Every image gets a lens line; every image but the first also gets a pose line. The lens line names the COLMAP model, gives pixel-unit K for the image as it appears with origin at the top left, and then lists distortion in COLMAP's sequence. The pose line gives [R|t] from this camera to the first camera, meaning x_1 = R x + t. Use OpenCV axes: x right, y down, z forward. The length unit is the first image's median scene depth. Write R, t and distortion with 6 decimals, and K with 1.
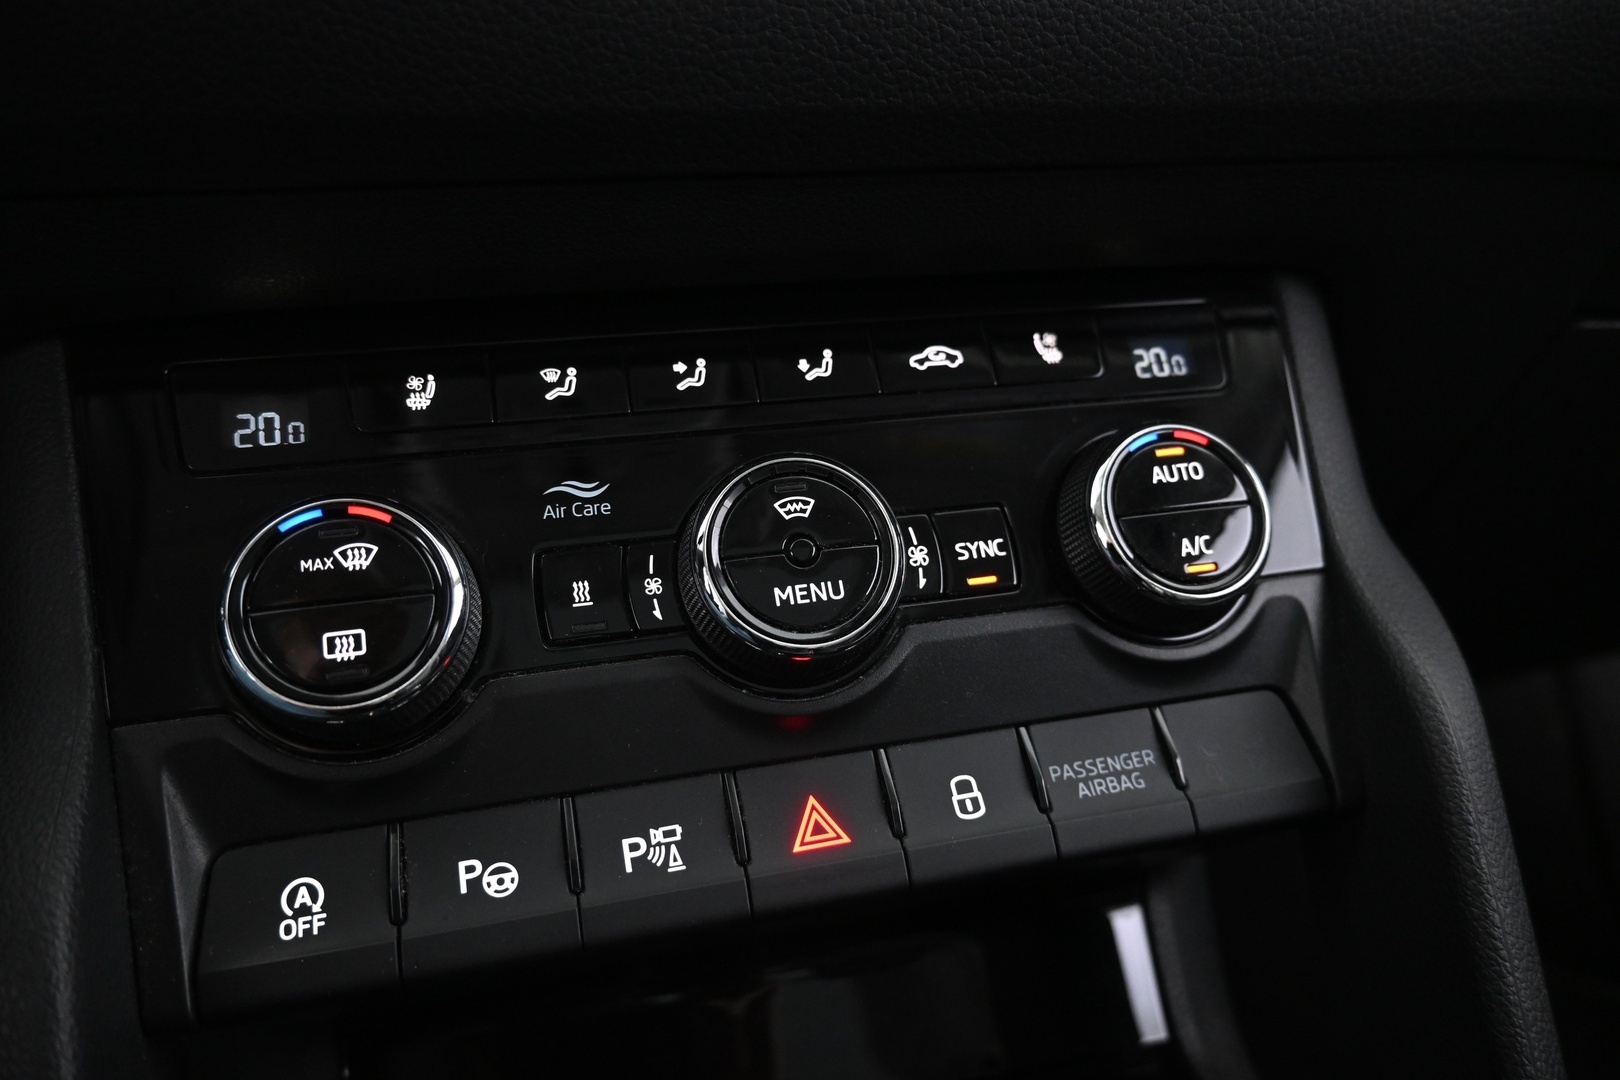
lens RADIAL K [[1123.5, 0, 809.7], [0, 1123.5, 540.7], [0, 0, 1]] dist [-0.007450, 0.001814]
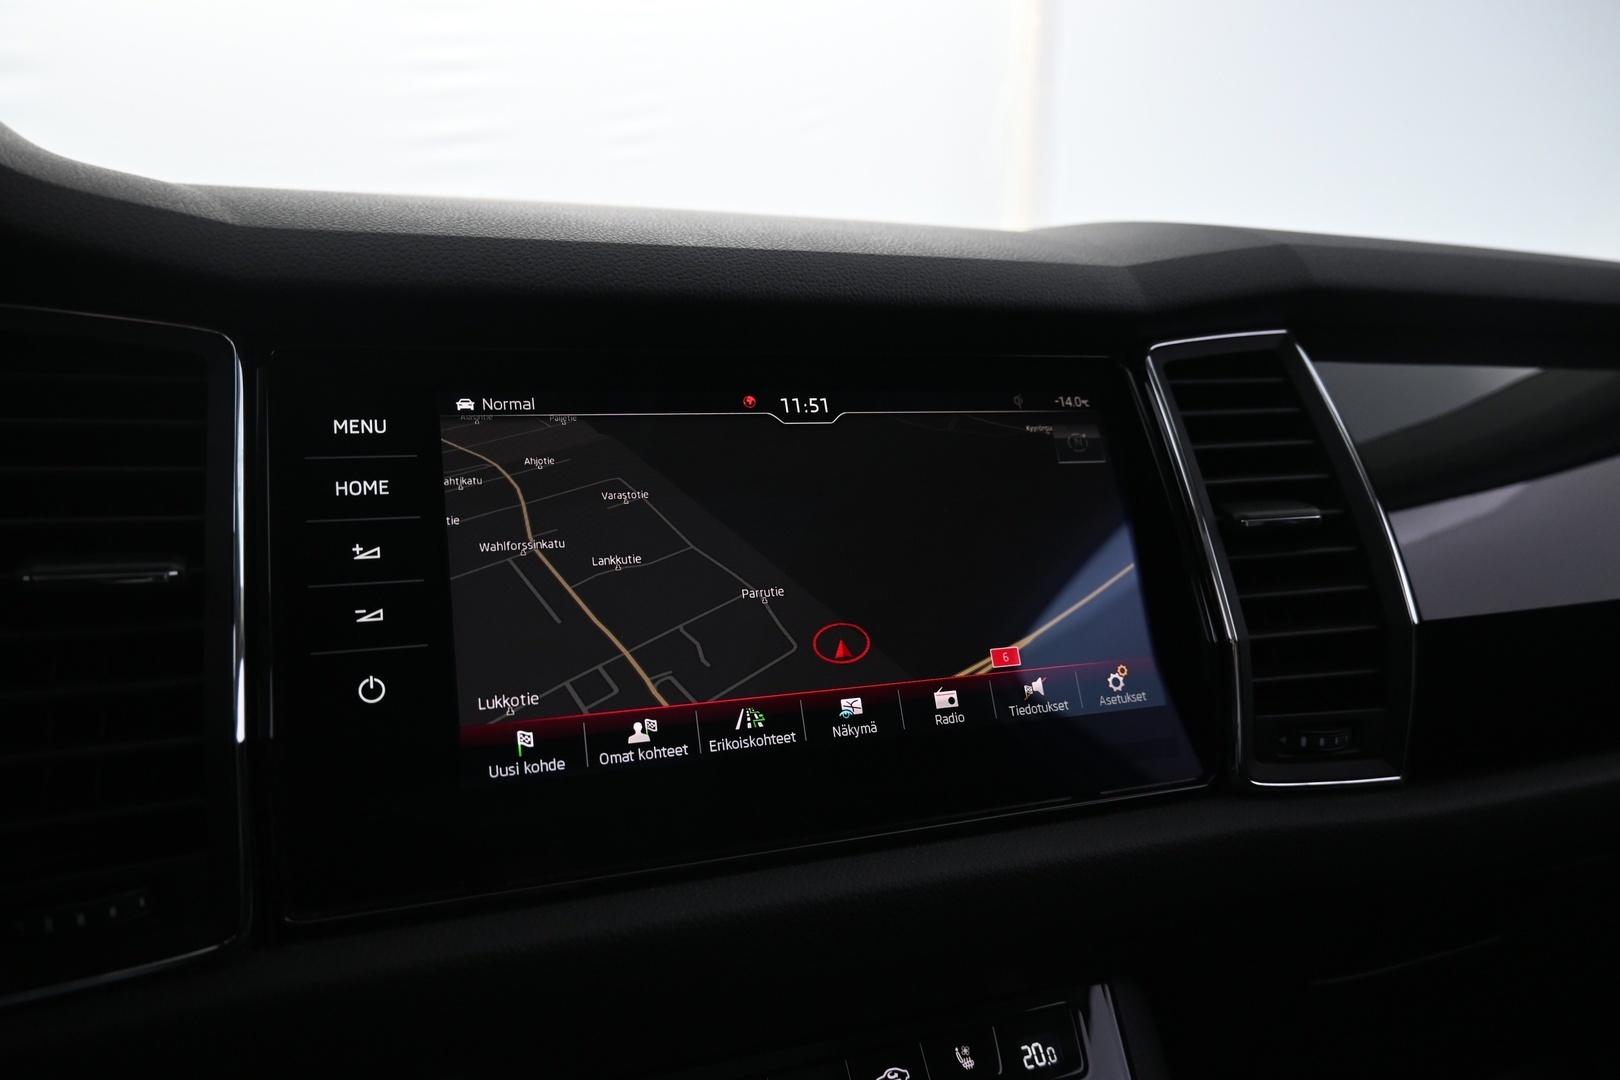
lens RADIAL K [[1123.5, 0, 816.7], [0, 1123.5, 535.5], [0, 0, 1]] dist [-0.007450, 0.001814]
pose [[0.993006, -0.013080, 0.117339, -0.162292], [0.047337, 0.954574, -0.294191, -0.447892], [-0.108161, 0.297688, 0.948516, -0.650617]]
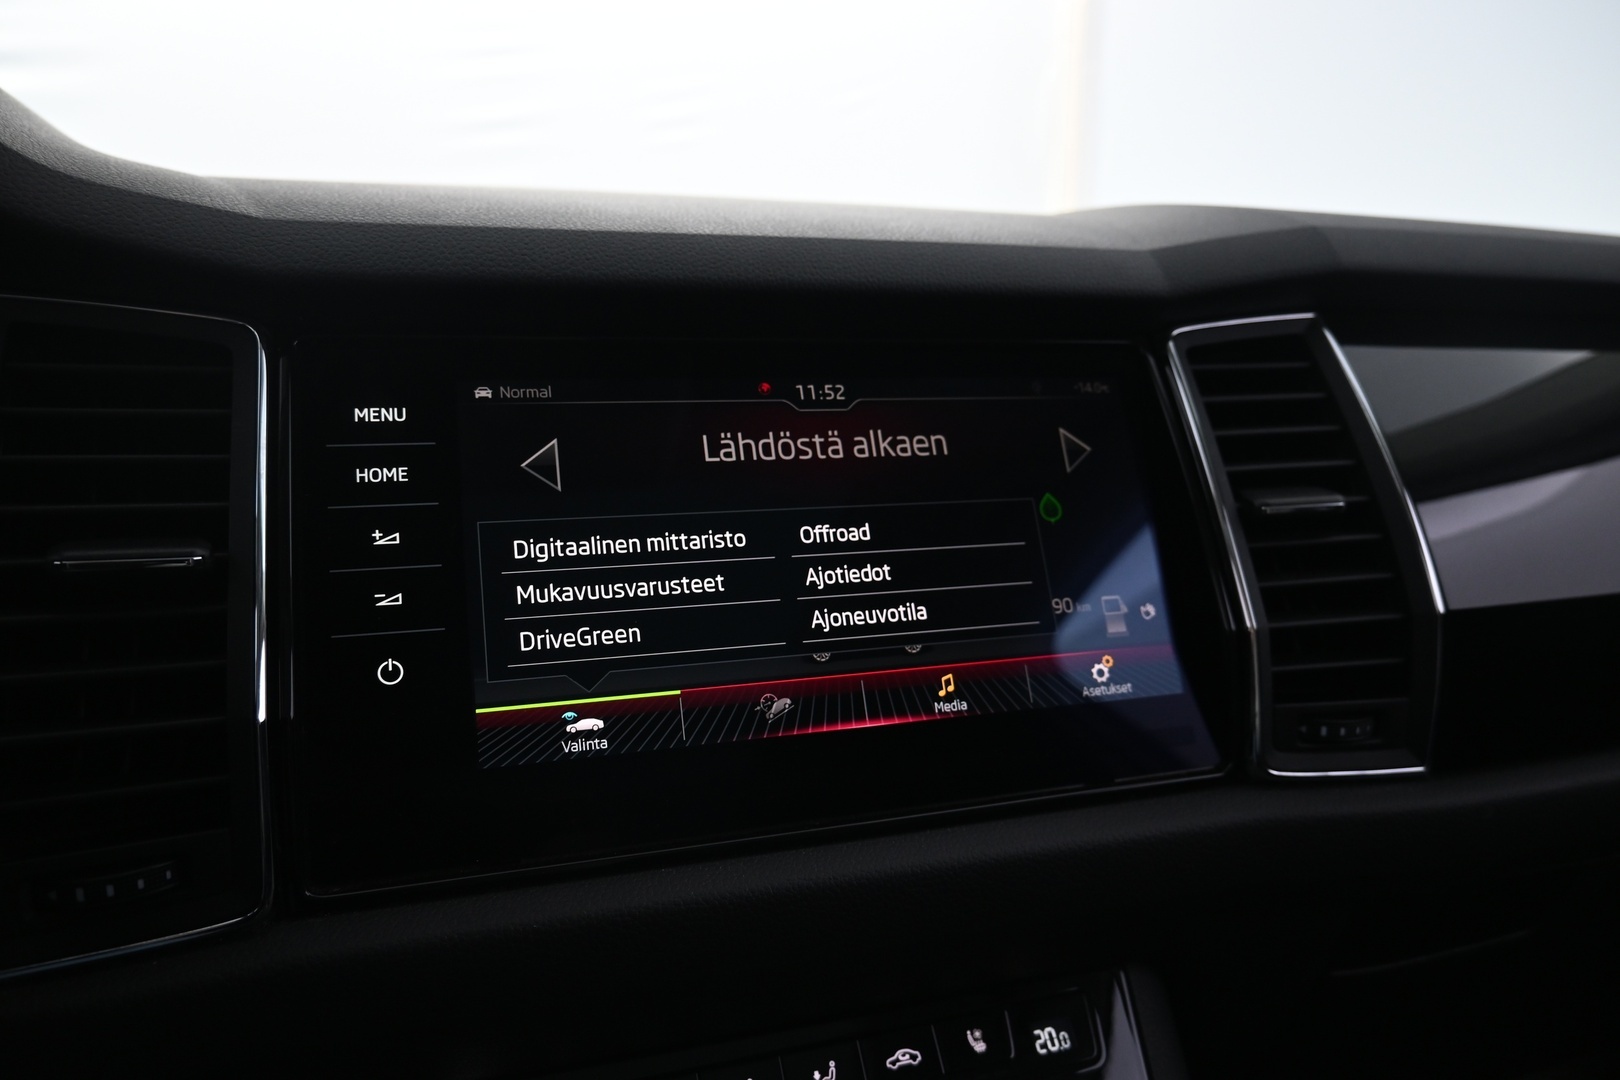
lens RADIAL K [[1123.5, 0, 815.4], [0, 1123.5, 535.2], [0, 0, 1]] dist [-0.007450, 0.001814]
pose [[0.997081, -0.011748, 0.075447, -0.117462], [0.032564, 0.959154, -0.281003, -0.448948], [-0.069064, 0.282640, 0.956737, -0.665683]]
